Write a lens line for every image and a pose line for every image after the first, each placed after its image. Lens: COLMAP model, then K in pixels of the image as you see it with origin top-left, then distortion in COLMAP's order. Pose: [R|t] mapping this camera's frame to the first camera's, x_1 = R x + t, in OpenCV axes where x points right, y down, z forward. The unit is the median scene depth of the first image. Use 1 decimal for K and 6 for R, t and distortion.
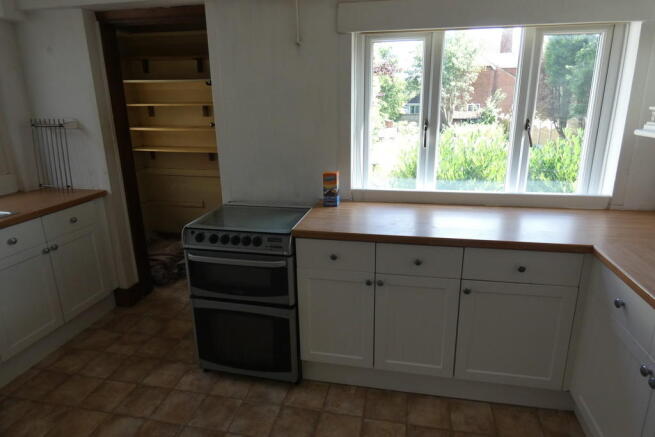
lens RADIAL K [[392.8, 0, 336.5], [0, 392.8, 217.6], [0, 0, 1]] dist [-0.007560, 0.000865]
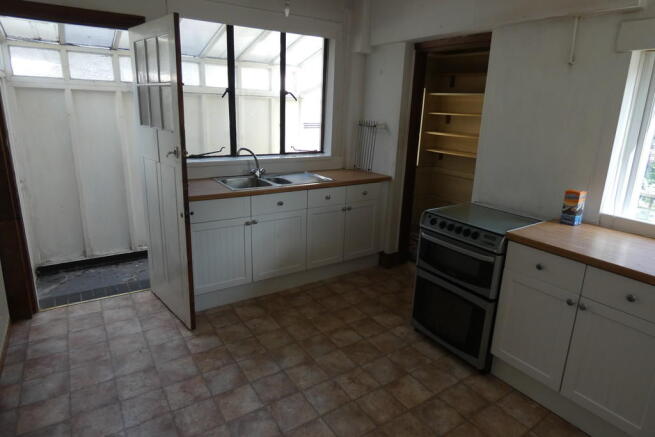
lens RADIAL K [[392.8, 0, 326.0], [0, 392.8, 221.9], [0, 0, 1]] dist [-0.007560, 0.000865]
pose [[0.701403, 0.226588, -0.675790, 0.232068], [-0.233613, 0.968834, 0.082375, 0.026345], [0.673393, 0.100095, 0.732477, -0.134095]]
